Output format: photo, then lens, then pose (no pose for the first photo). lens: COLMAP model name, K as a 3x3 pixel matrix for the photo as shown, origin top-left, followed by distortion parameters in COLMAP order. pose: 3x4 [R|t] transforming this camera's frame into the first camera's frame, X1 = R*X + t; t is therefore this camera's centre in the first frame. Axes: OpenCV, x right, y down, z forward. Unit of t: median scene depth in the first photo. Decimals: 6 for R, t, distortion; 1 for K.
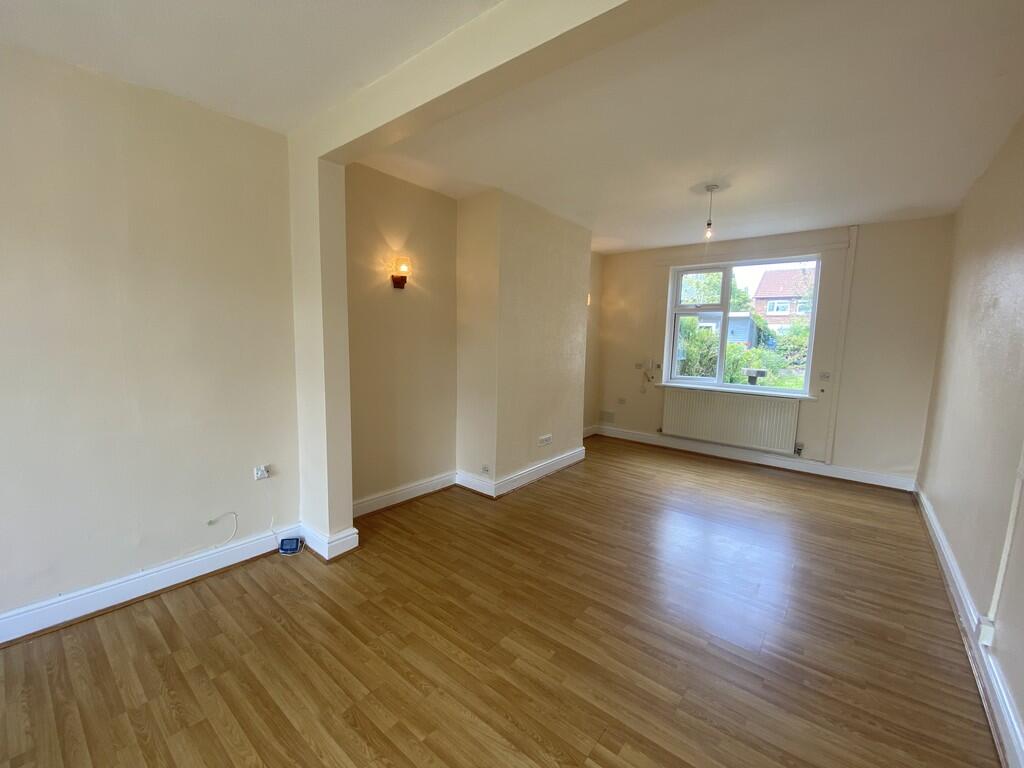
lens RADIAL K [[412.1, 0, 512.0], [0, 412.1, 384.0], [0, 0, 1]] dist [-0.011394, -0.000141]
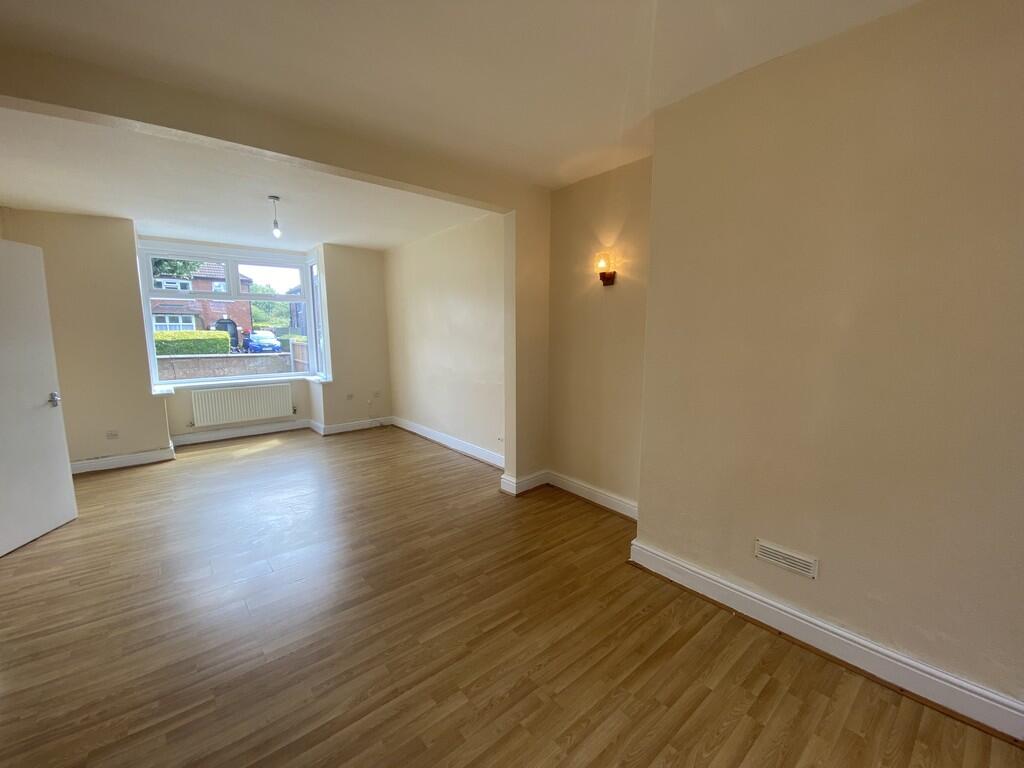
lens RADIAL K [[412.1, 0, 512.0], [0, 412.1, 384.0], [0, 0, 1]] dist [-0.011394, -0.000141]
pose [[-0.169972, 0.119409, -0.978188, 0.742016], [-0.115619, 0.983359, 0.140131, -0.116141], [0.978643, 0.136916, -0.153337, 0.970291]]
